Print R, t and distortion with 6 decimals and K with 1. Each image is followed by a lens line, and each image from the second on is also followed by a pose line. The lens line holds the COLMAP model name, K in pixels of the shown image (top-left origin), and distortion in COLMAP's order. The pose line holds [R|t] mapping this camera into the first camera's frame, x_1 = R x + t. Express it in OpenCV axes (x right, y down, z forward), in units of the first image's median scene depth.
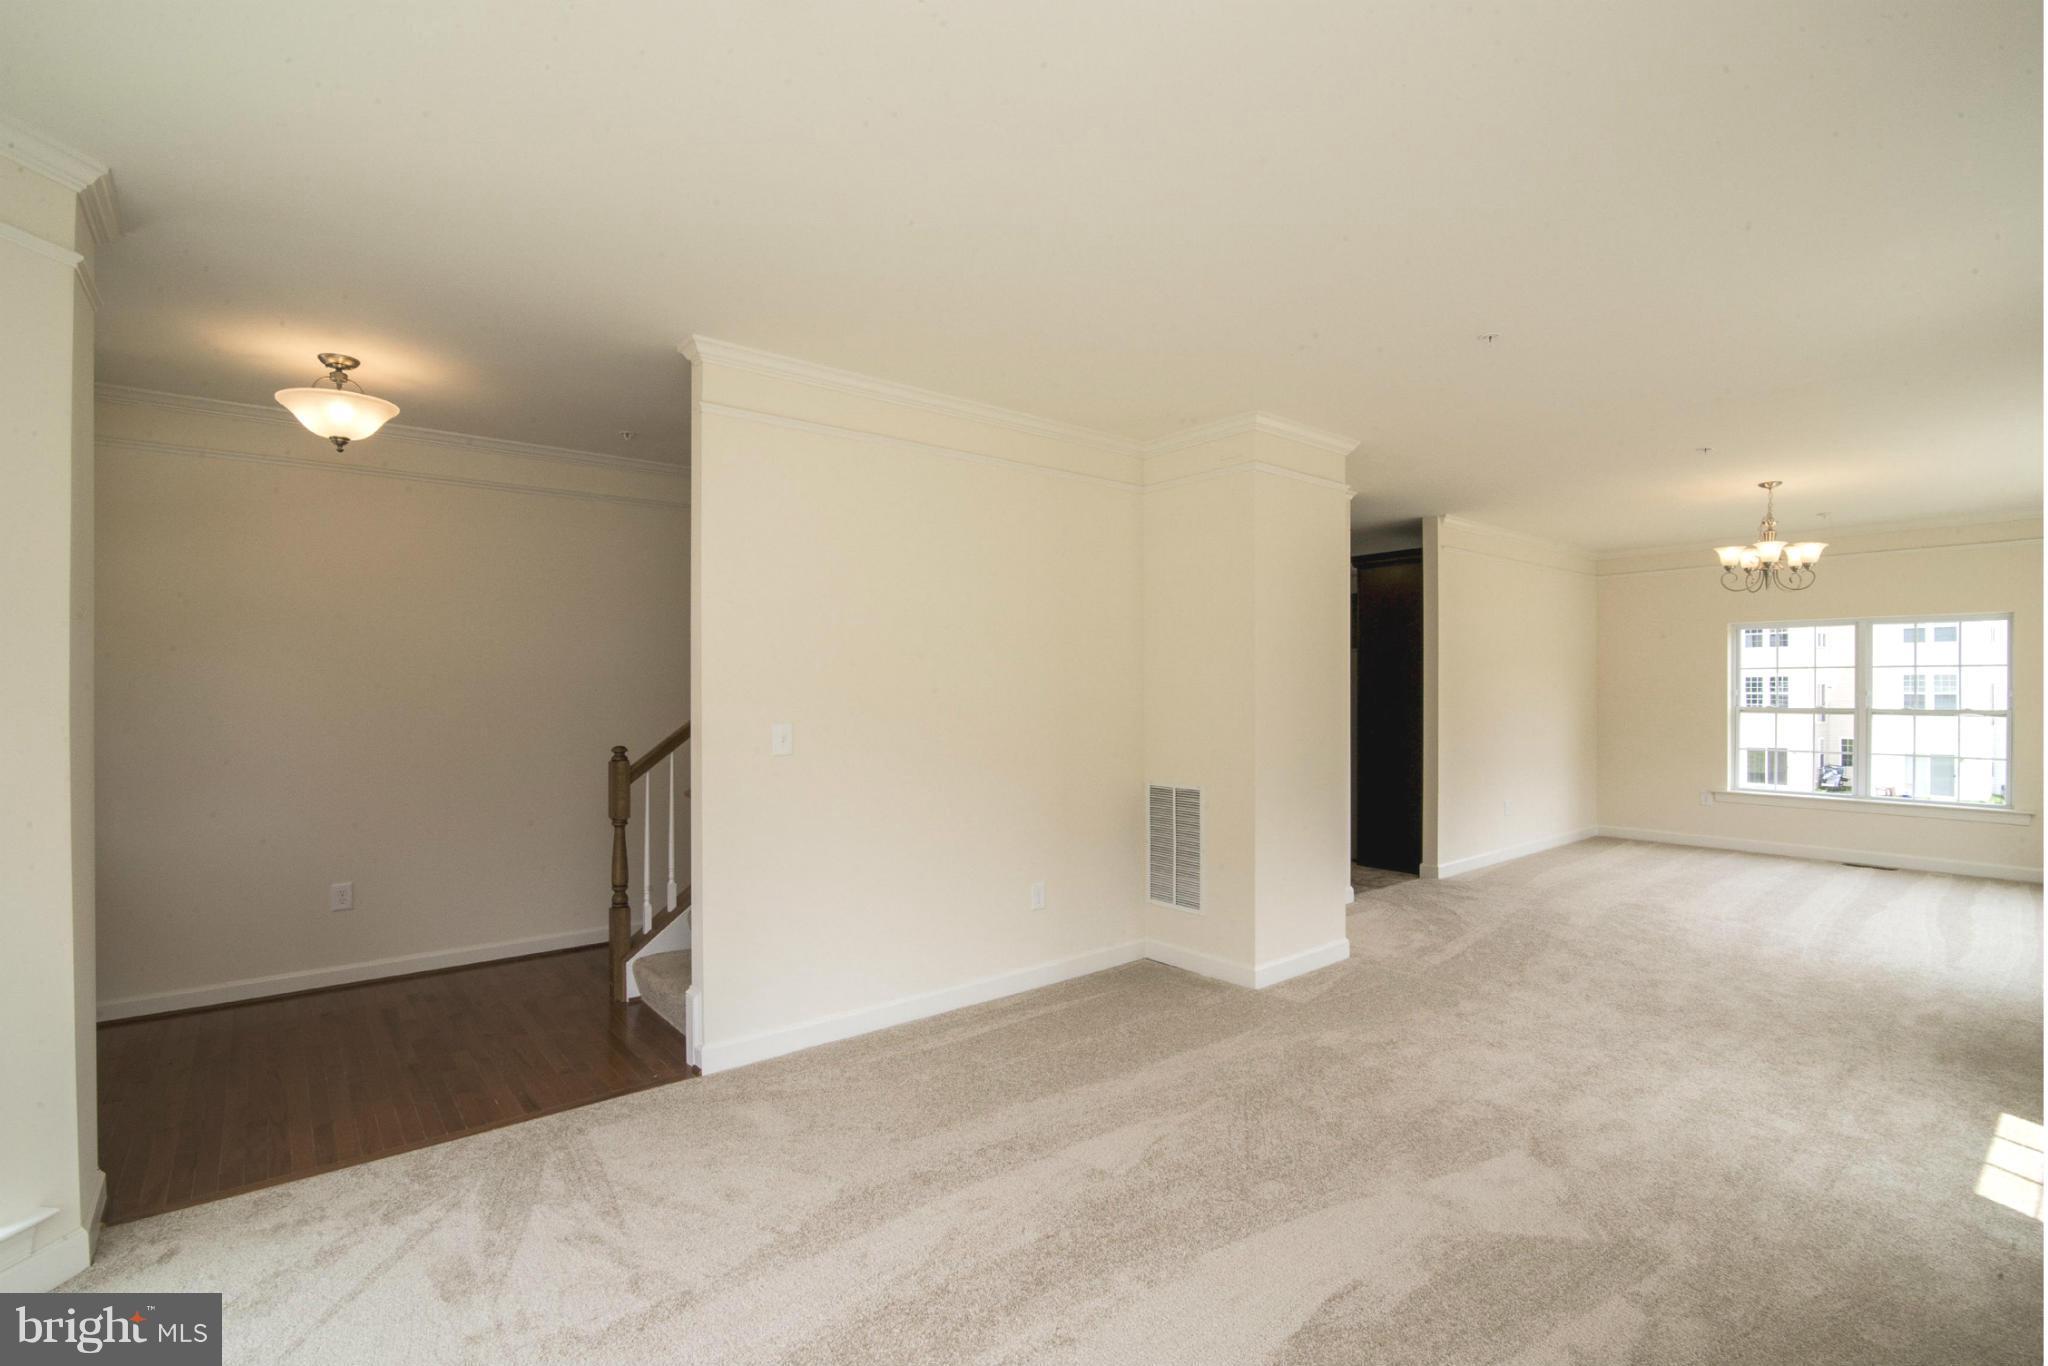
lens RADIAL K [[941.6, 0, 1018.8], [0, 941.6, 690.4], [0, 0, 1]] dist [-0.004840, -0.000129]
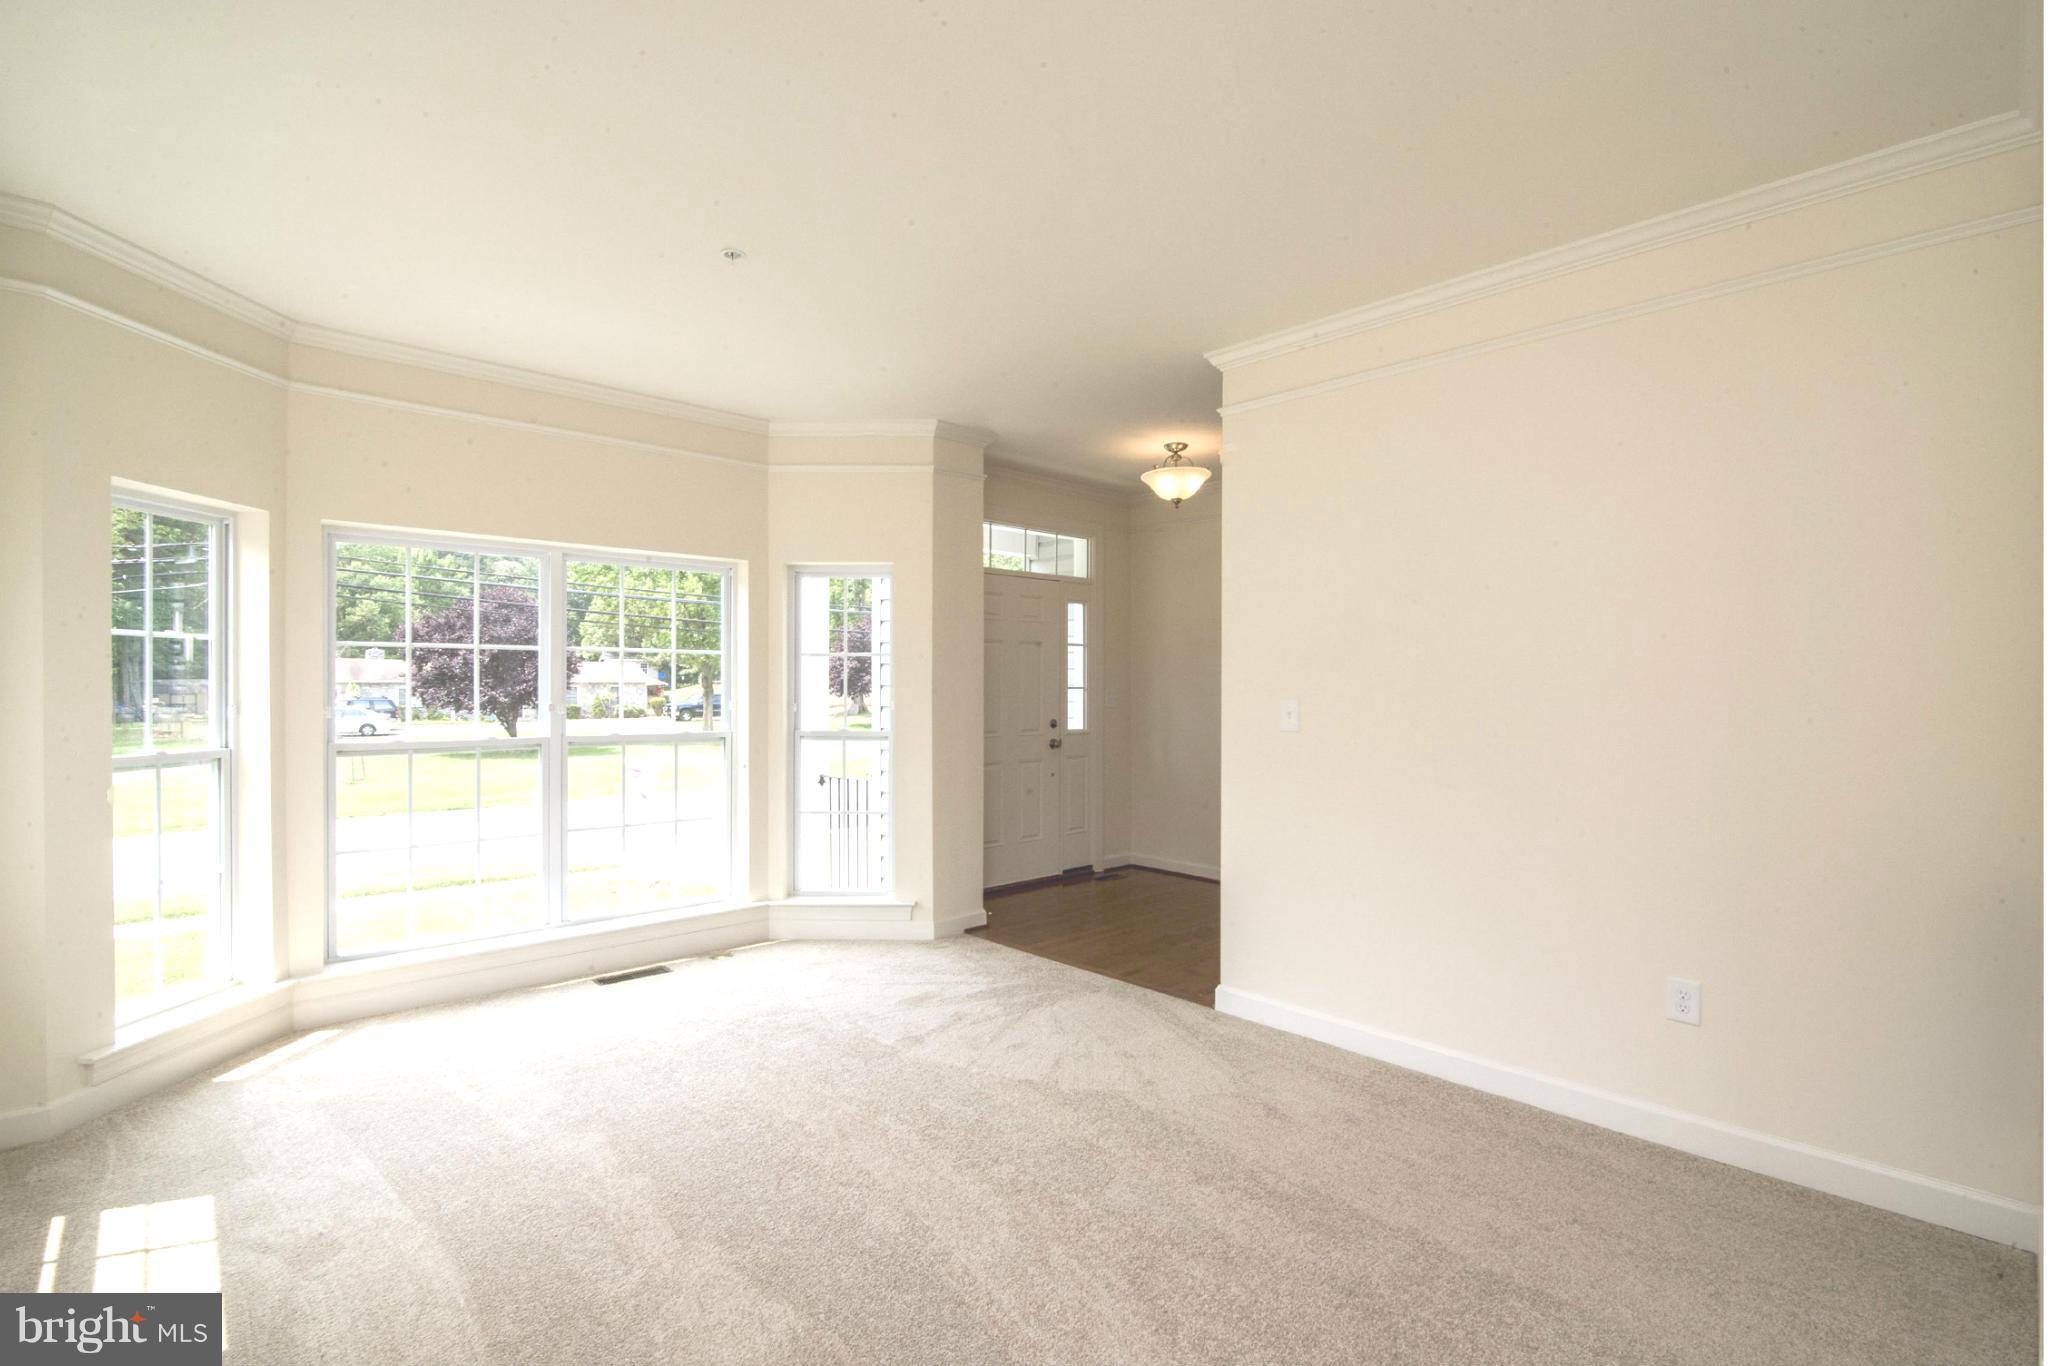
lens RADIAL K [[941.6, 0, 1010.8], [0, 941.6, 682.0], [0, 0, 1]] dist [-0.004840, -0.000129]
pose [[0.047582, -0.002758, -0.998864, 1.035639], [0.008220, 0.999963, -0.002369, 0.024519], [0.998834, -0.008098, 0.047602, 0.941340]]
